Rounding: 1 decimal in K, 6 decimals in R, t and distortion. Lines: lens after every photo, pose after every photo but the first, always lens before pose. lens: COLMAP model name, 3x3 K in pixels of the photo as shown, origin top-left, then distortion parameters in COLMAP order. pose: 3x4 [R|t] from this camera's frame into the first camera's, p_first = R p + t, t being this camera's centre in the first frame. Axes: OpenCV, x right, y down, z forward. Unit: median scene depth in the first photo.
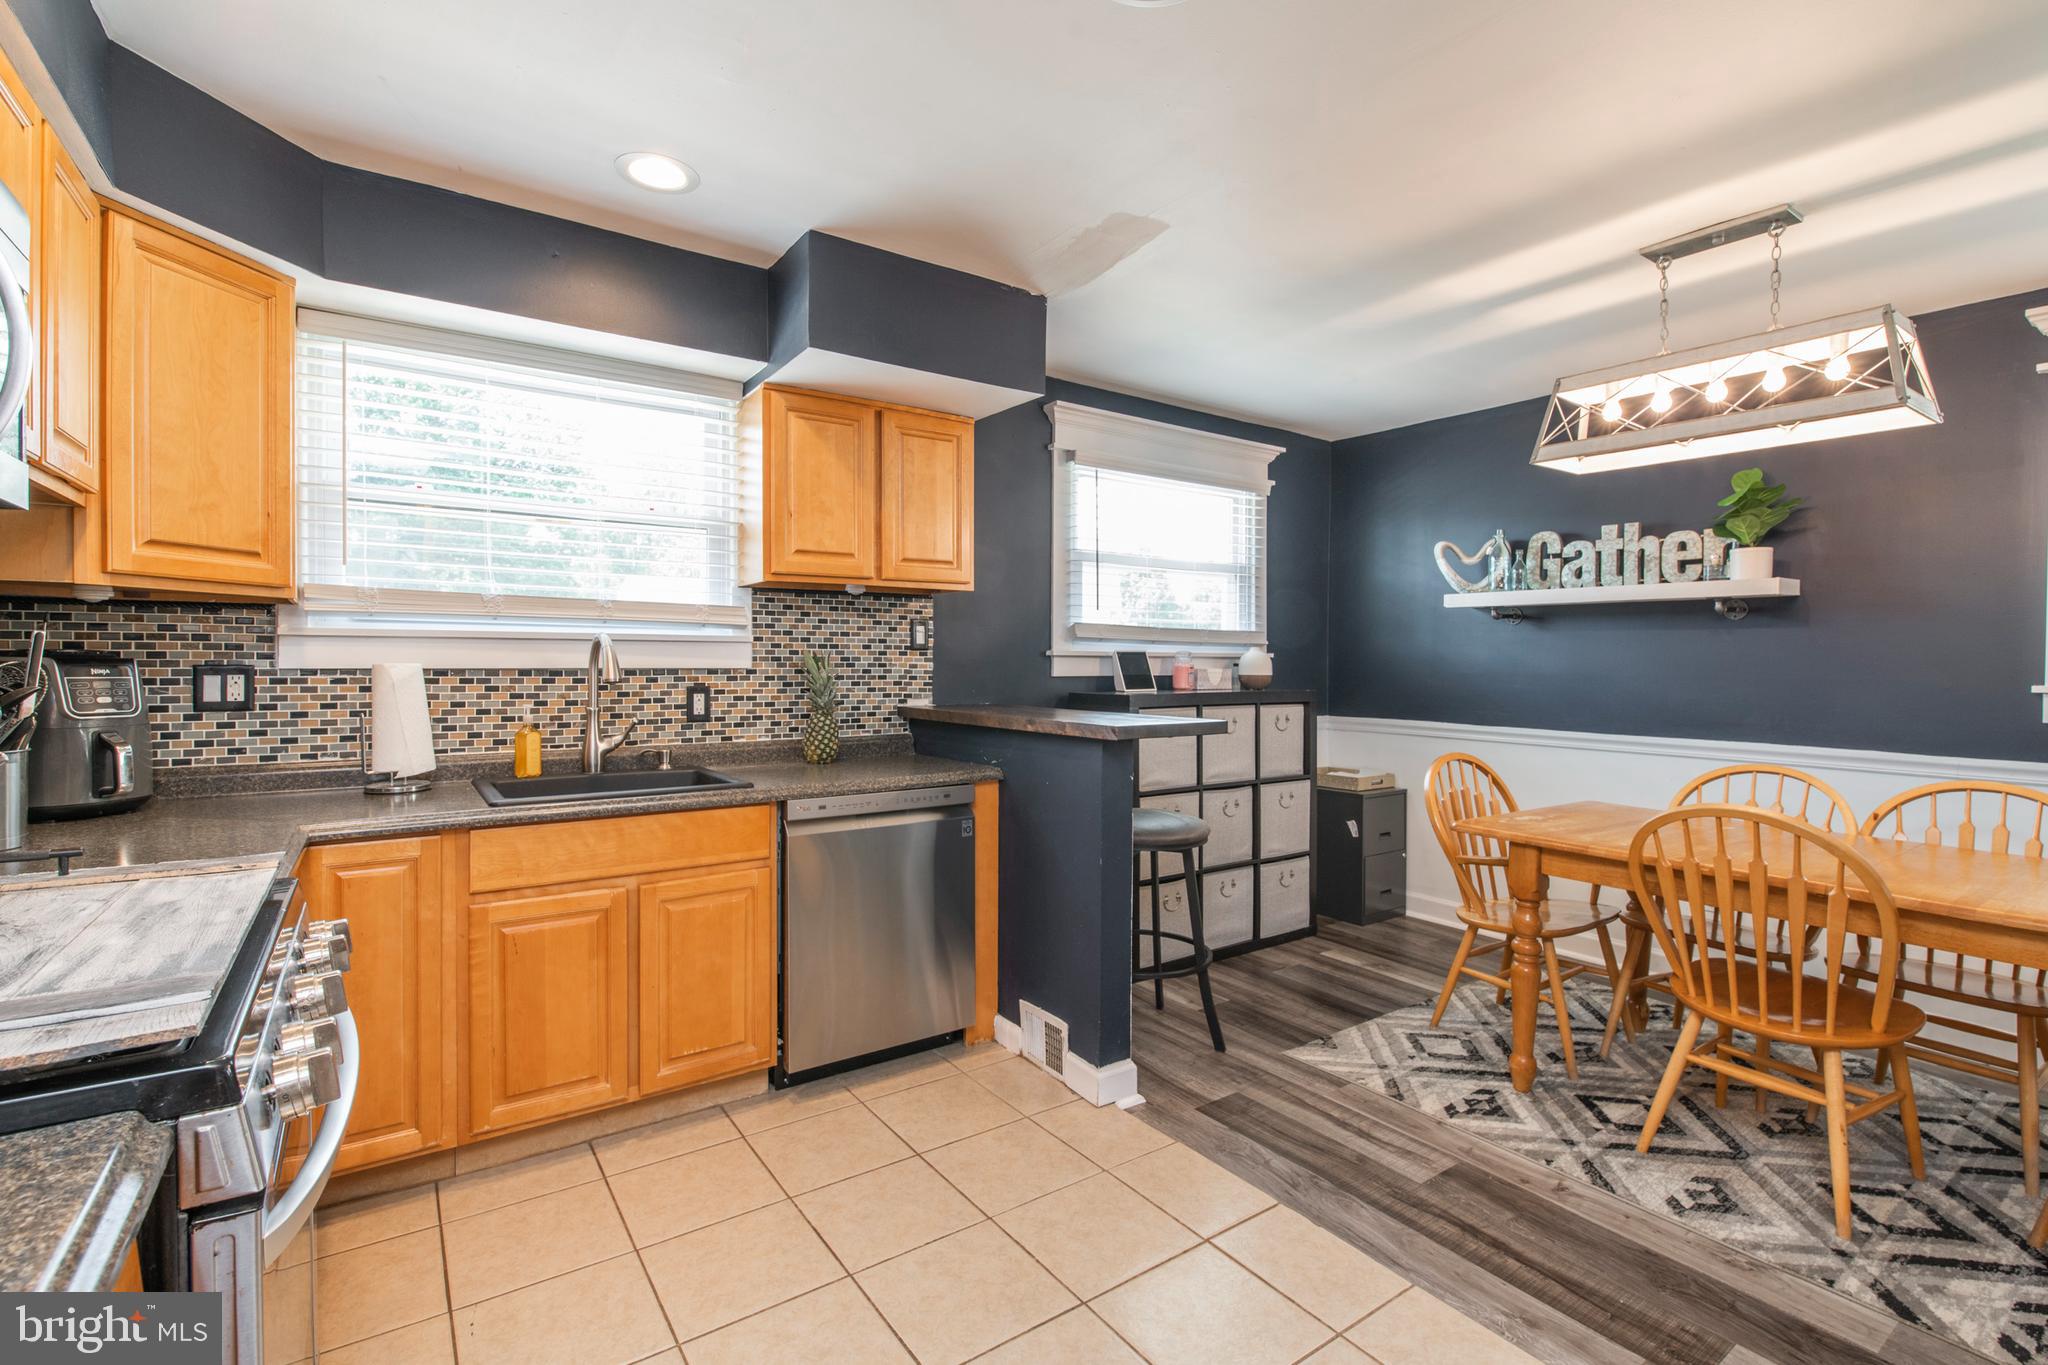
lens RADIAL K [[914.8, 0, 1006.6], [0, 914.8, 669.3], [0, 0, 1]] dist [-0.000032, -0.000831]
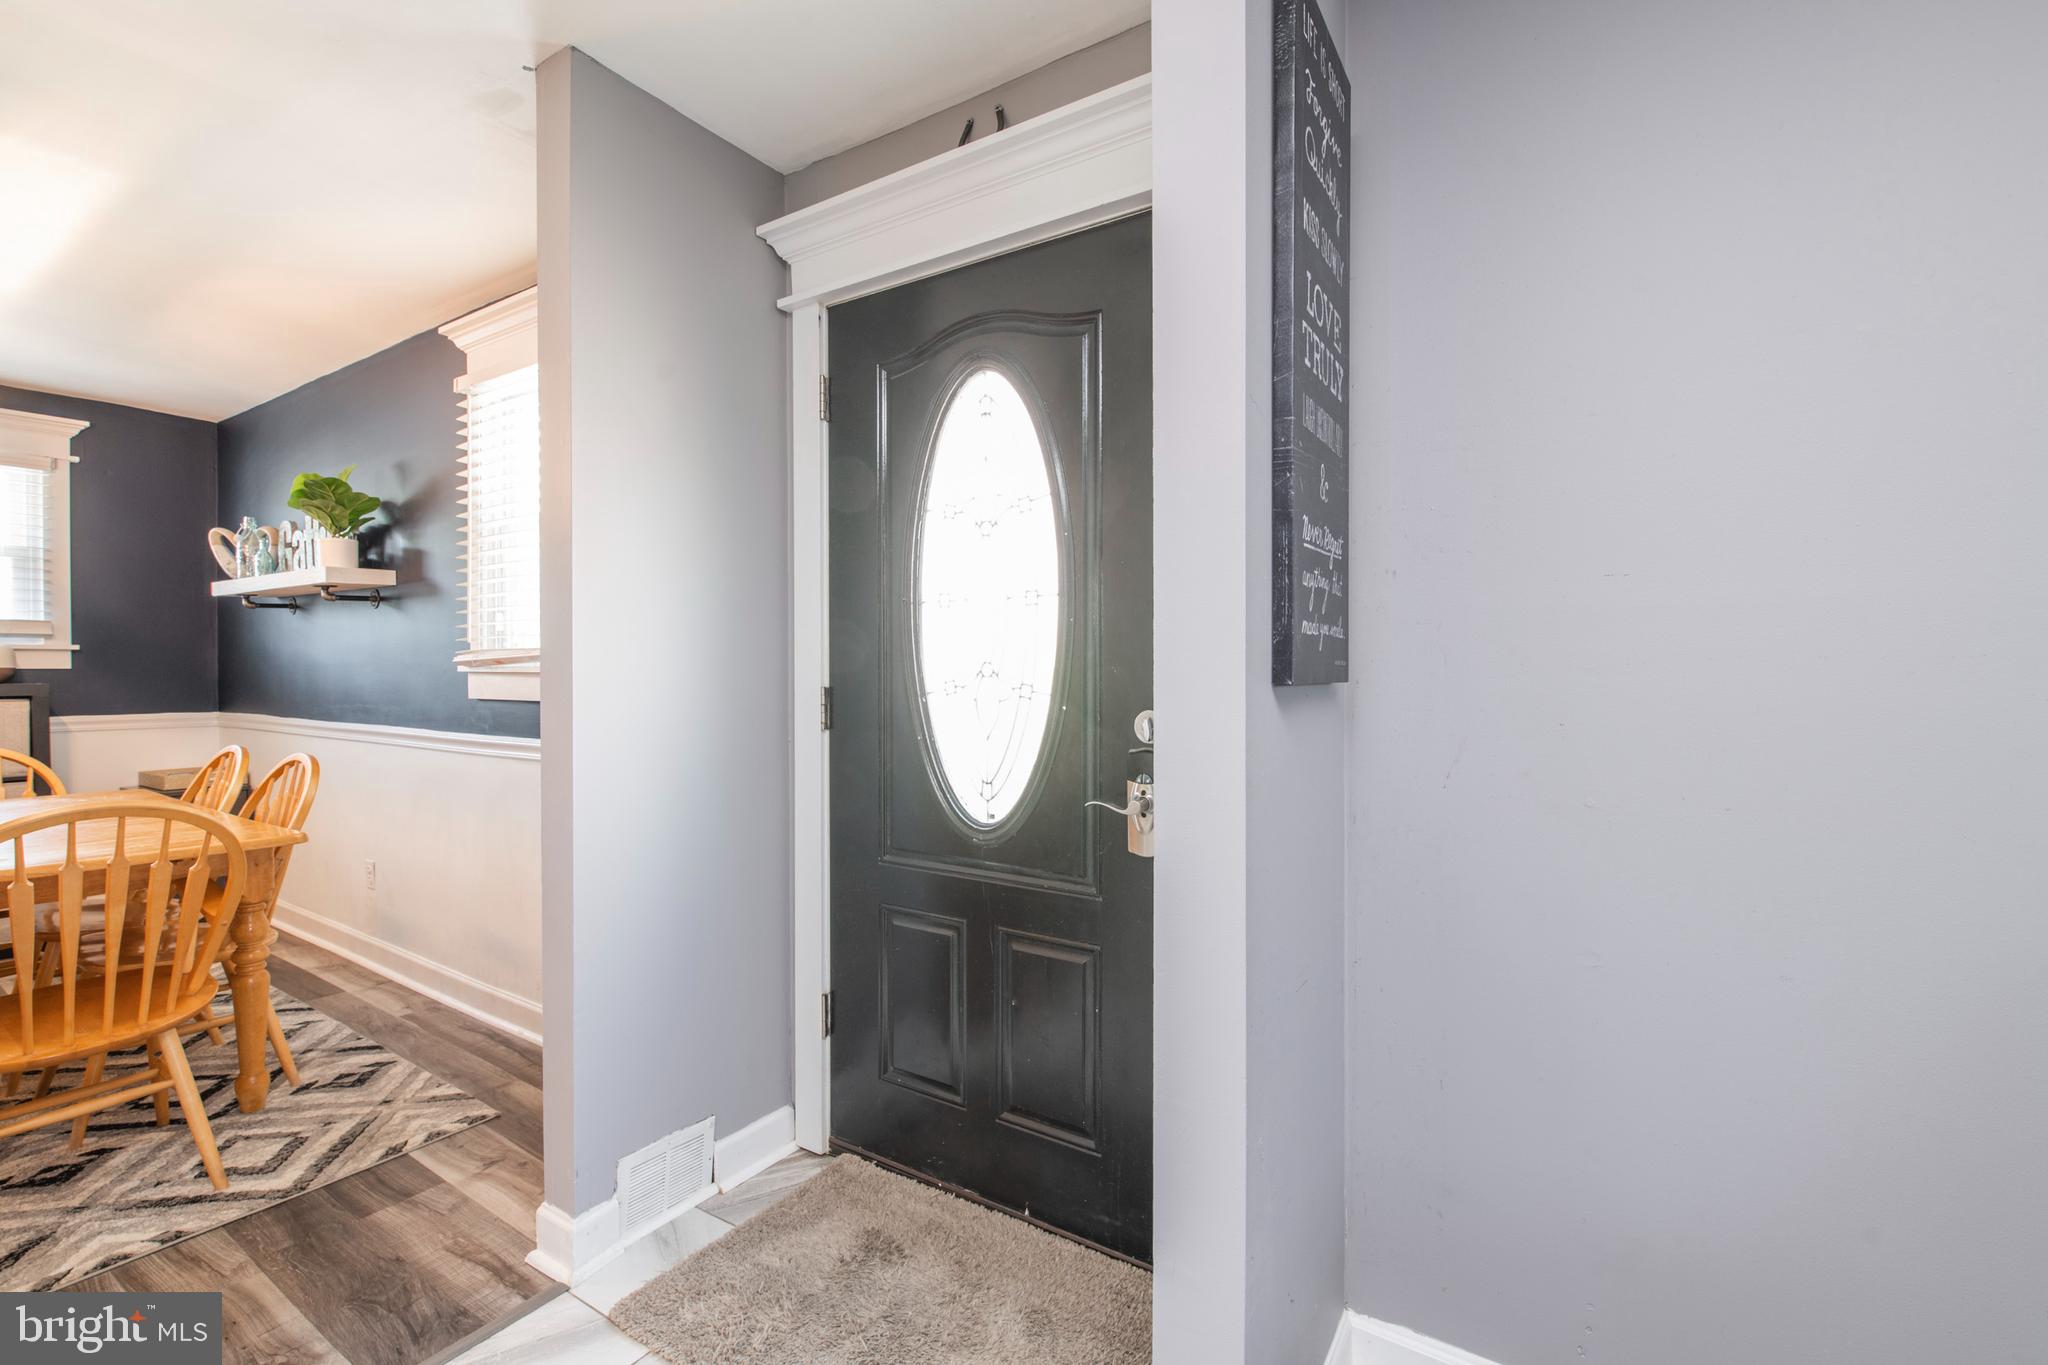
lens RADIAL K [[886.2, 0, 1003.0], [0, 886.2, 674.9], [0, 0, 1]] dist [-0.000580, -0.007166]
pose [[0.918424, -0.013128, 0.395379, 1.309091], [0.012508, 0.999913, 0.004145, 0.033505], [-0.395399, 0.001138, 0.918509, -0.283640]]
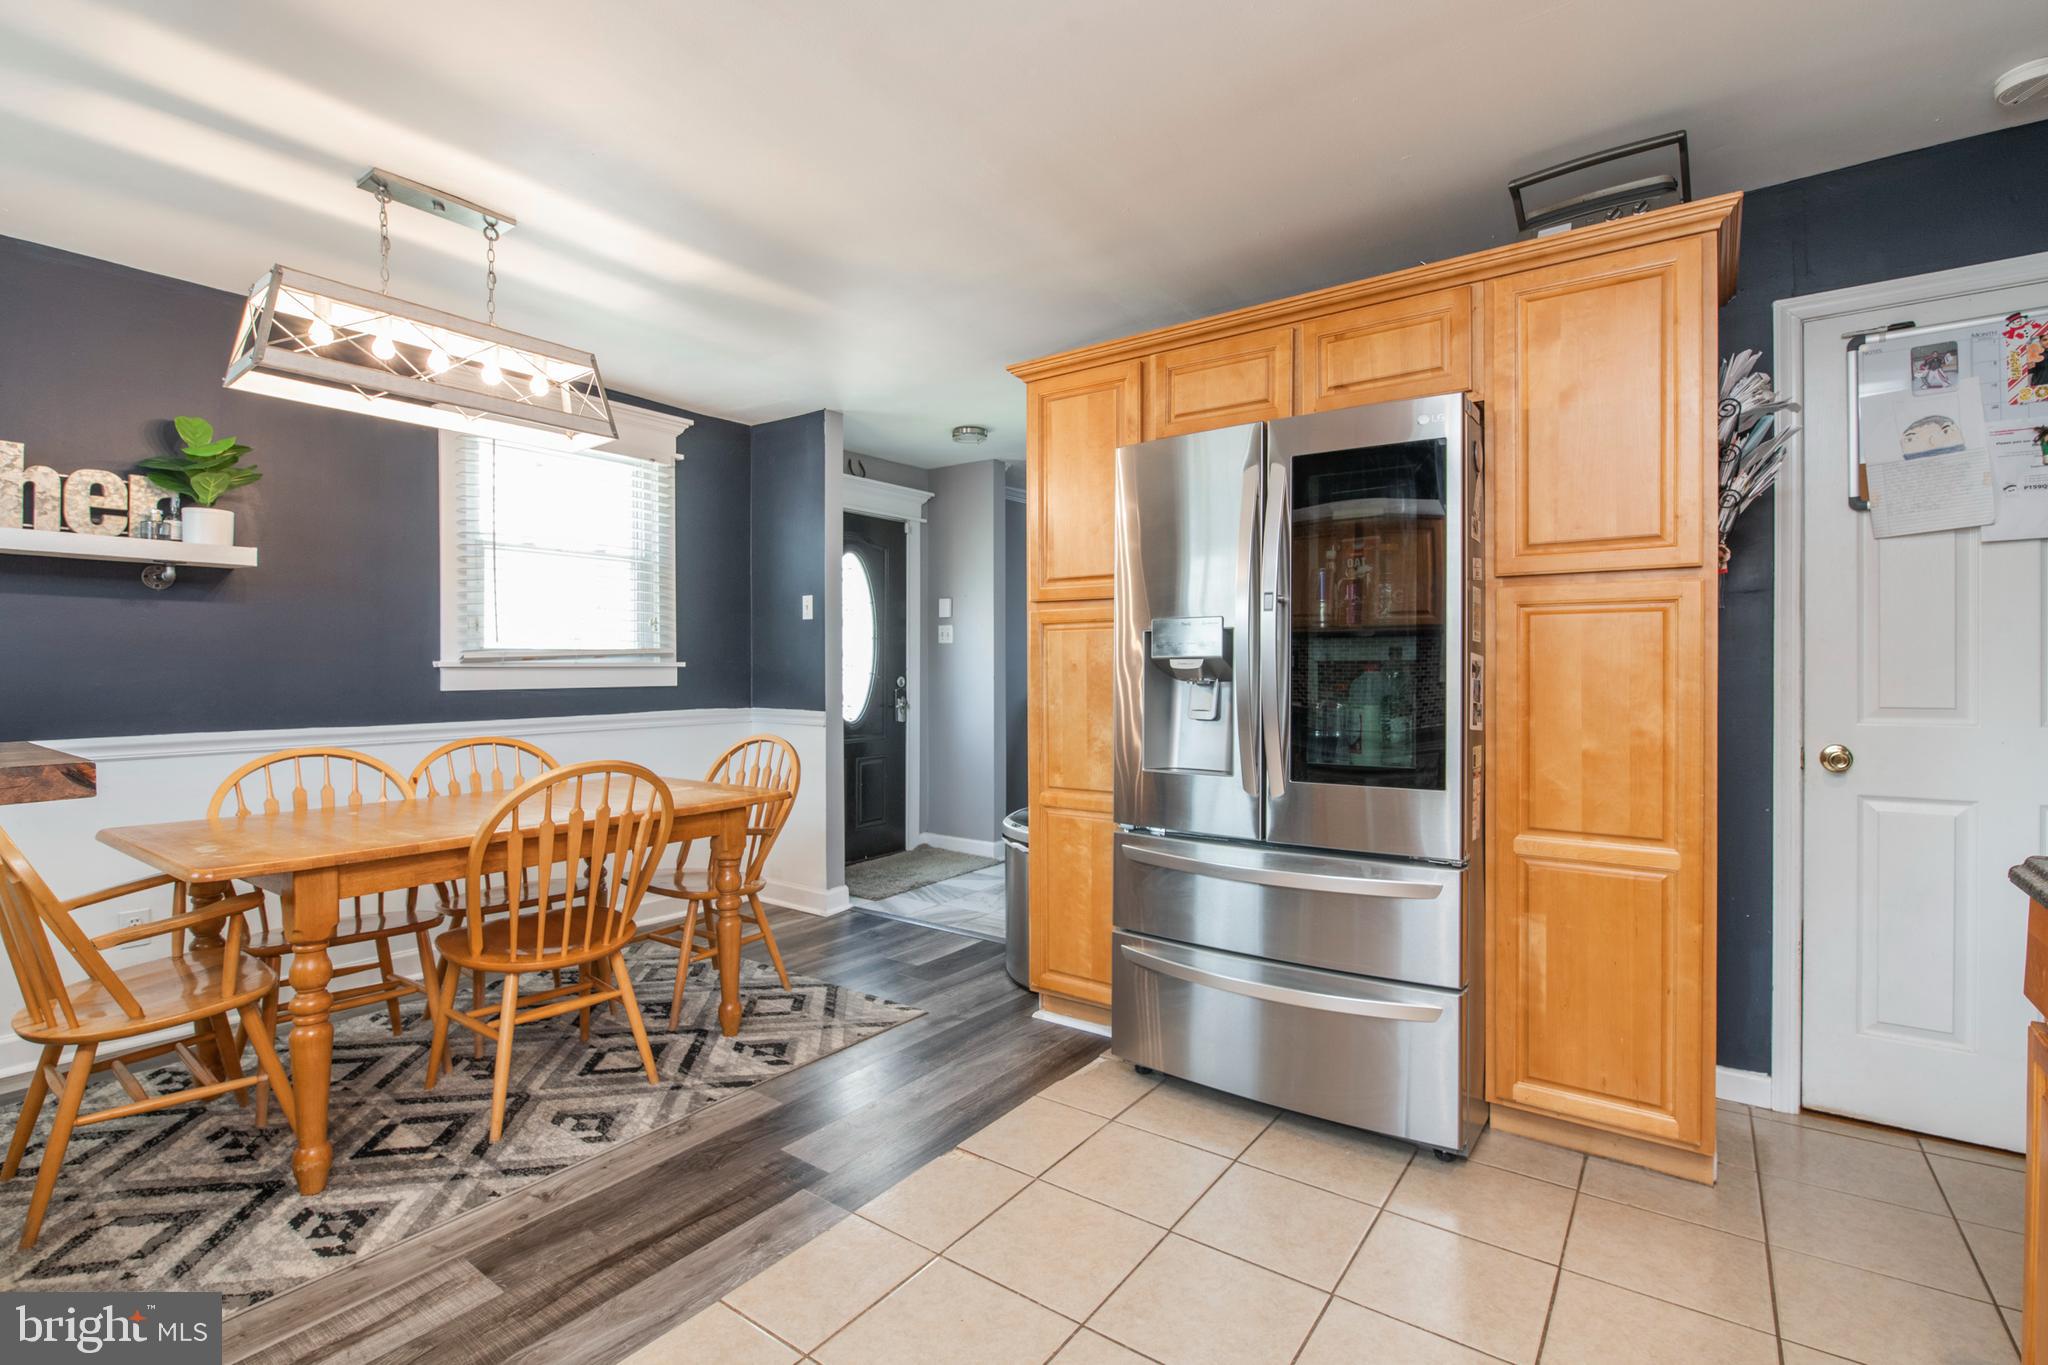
lens RADIAL K [[917.8, 0, 1060.3], [0, 917.8, 674.8], [0, 0, 1]] dist [0.001367, -0.006128]
pose [[-0.345075, -0.018600, 0.938391, -0.340572], [0.009865, 0.999677, 0.023442, 0.015419], [-0.938523, 0.017347, -0.344779, 0.632933]]
